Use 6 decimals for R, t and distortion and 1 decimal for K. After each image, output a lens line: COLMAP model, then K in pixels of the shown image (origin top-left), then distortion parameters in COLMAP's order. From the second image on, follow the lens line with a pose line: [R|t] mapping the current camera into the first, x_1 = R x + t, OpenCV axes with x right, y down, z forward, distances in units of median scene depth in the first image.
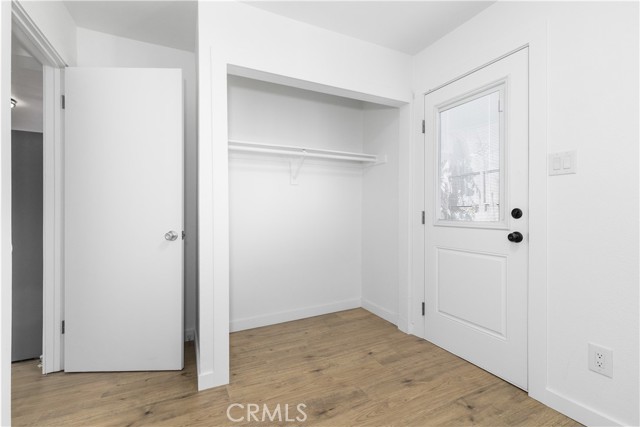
lens RADIAL K [[287.4, 0, 320.0], [0, 287.4, 213.5], [0, 0, 1]] dist [0.001196, 0.000060]
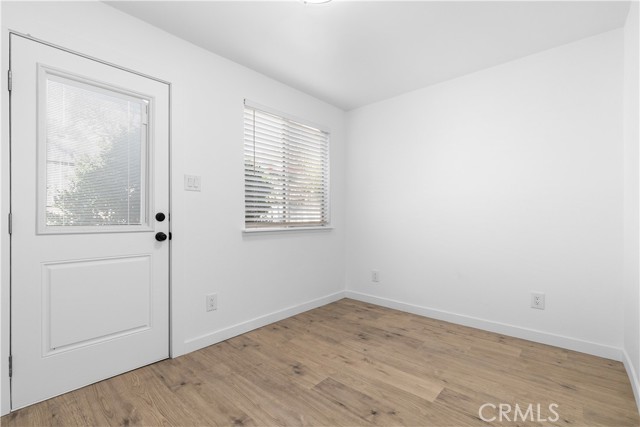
lens RADIAL K [[297.1, 0, 318.5], [0, 297.1, 218.6], [0, 0, 1]] dist [0.002532, 0.000018]
pose [[-0.381407, -0.001905, 0.924405, -0.701750], [0.000470, 0.999997, 0.002255, 0.004410], [-0.924407, 0.001294, -0.381405, 0.842090]]
